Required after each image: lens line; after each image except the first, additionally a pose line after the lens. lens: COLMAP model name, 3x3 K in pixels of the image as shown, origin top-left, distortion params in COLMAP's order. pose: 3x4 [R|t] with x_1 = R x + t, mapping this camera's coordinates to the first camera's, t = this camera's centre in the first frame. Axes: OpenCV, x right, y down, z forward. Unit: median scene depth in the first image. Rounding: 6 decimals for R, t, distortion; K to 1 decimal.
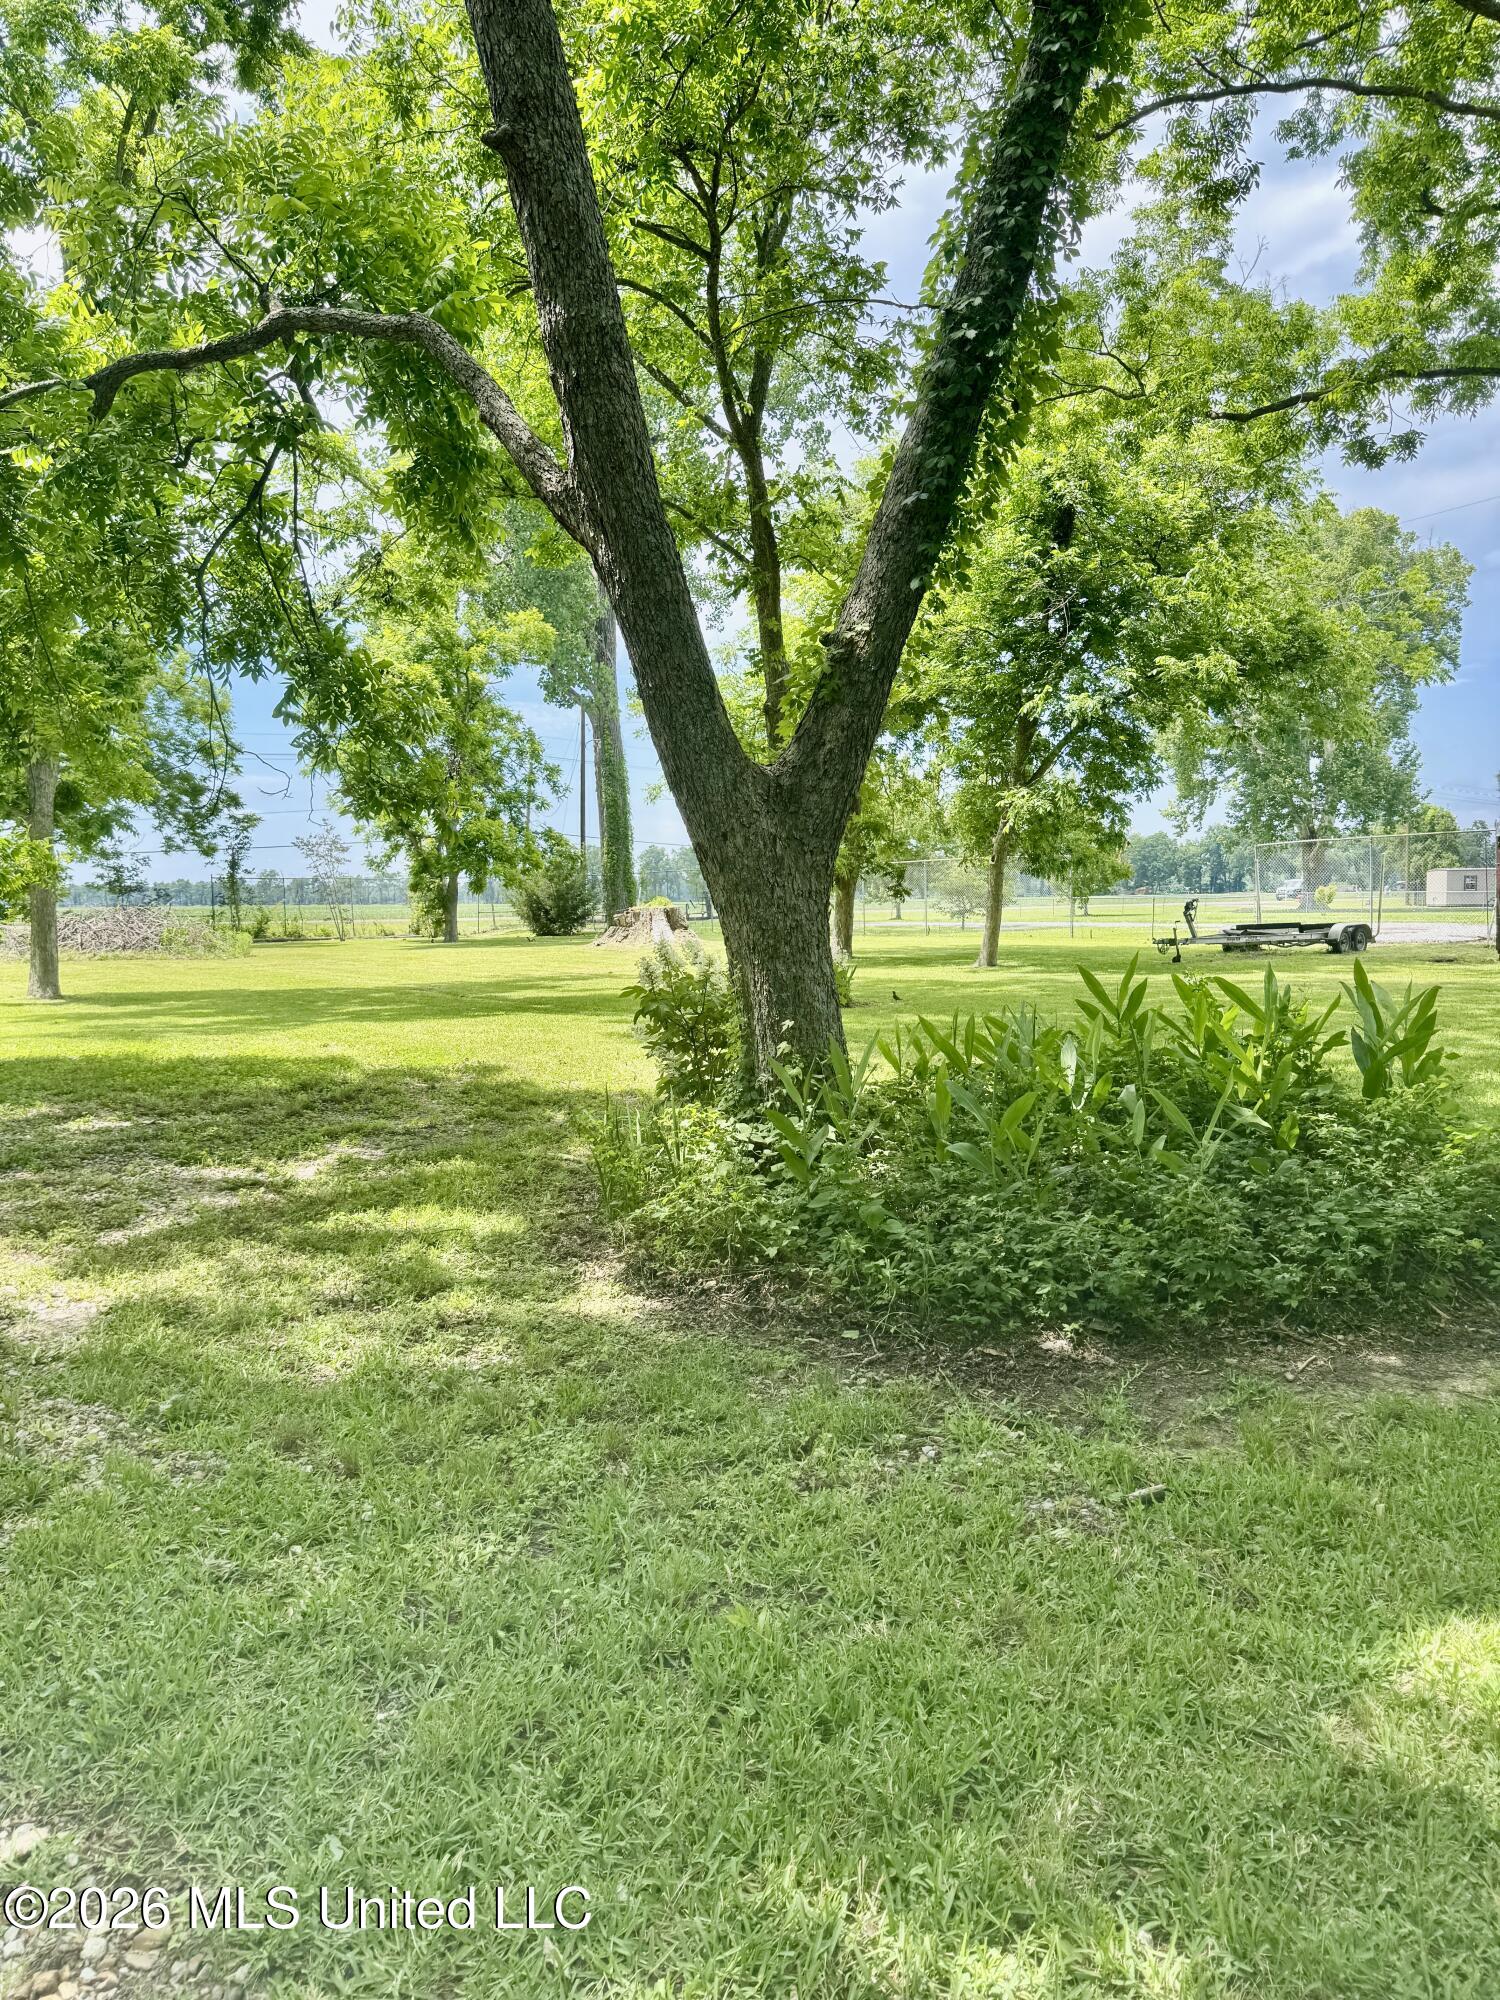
lens RADIAL K [[1402.1, 0, 750.0], [0, 1402.1, 1000.0], [0, 0, 1]] dist [0.078795, -0.100491]
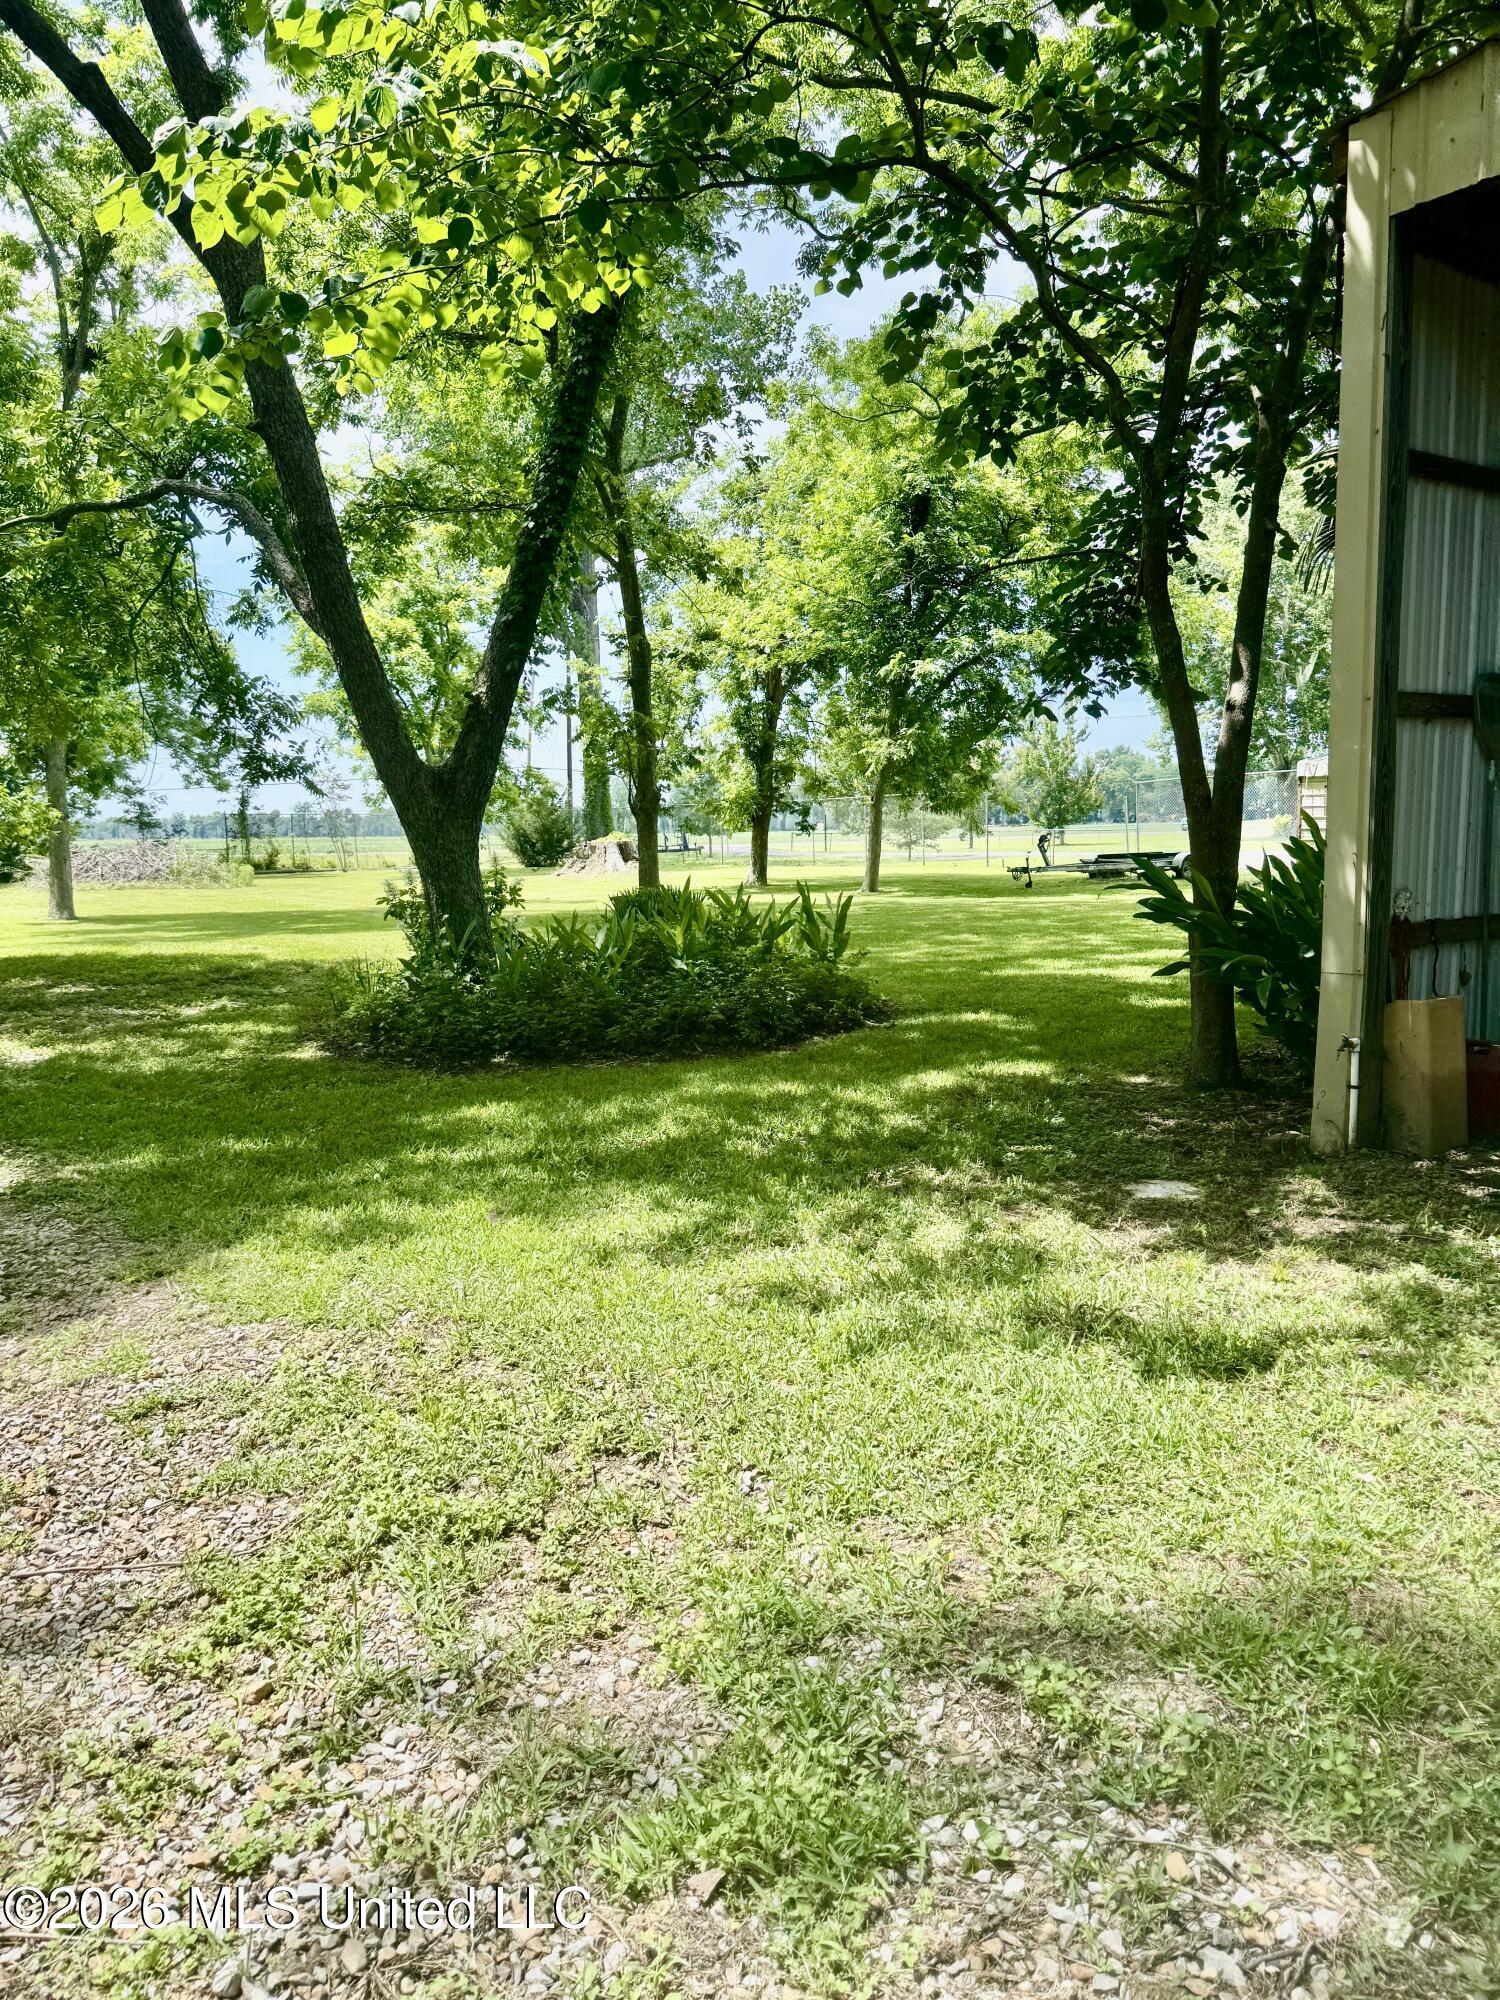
lens RADIAL K [[1402.1, 0, 750.0], [0, 1402.1, 1000.0], [0, 0, 1]] dist [0.078795, -0.100491]
pose [[0.999719, -0.002240, -0.023582, 0.091792], [0.003403, 0.998773, 0.049412, 0.007212], [0.023442, -0.049479, 0.998500, -0.154668]]
